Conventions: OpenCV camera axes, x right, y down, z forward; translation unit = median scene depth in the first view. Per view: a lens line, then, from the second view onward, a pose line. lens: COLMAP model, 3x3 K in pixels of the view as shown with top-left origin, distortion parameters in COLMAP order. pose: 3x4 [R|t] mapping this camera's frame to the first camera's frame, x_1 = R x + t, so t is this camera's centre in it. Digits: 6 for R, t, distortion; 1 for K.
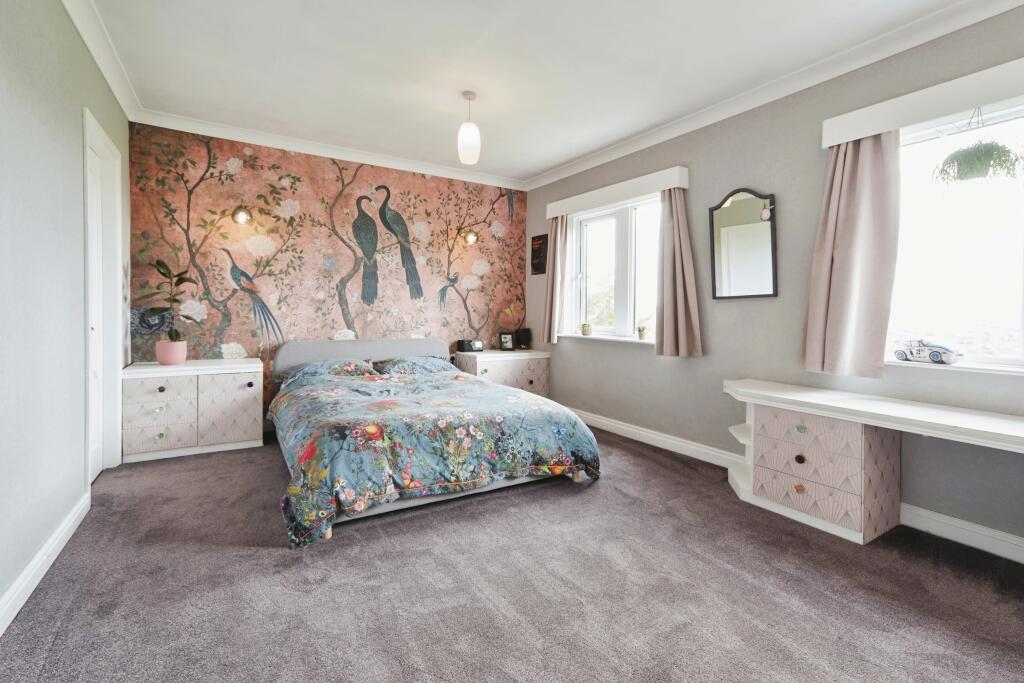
lens RADIAL K [[462.3, 0, 506.4], [0, 462.3, 318.7], [0, 0, 1]] dist [-0.020241, 0.000356]
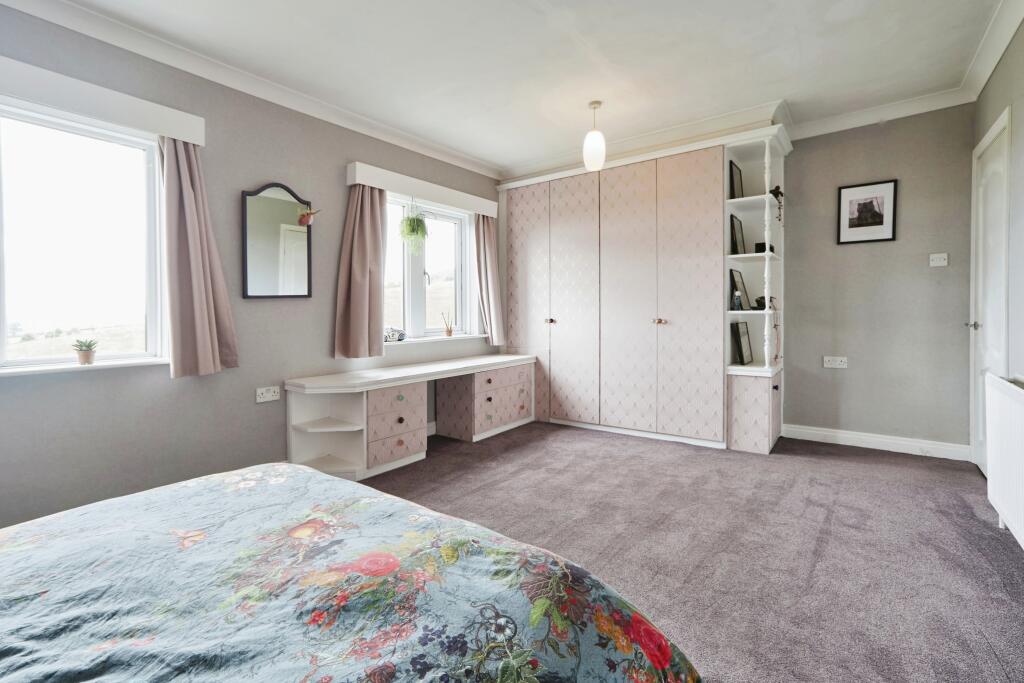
lens RADIAL K [[462.3, 0, 506.4], [0, 462.3, 318.7], [0, 0, 1]] dist [-0.020241, 0.000356]
pose [[-0.358469, -0.023172, 0.933254, -0.588249], [0.023574, 0.999148, 0.033863, -0.024024], [-0.933244, 0.034139, -0.357617, 0.959354]]
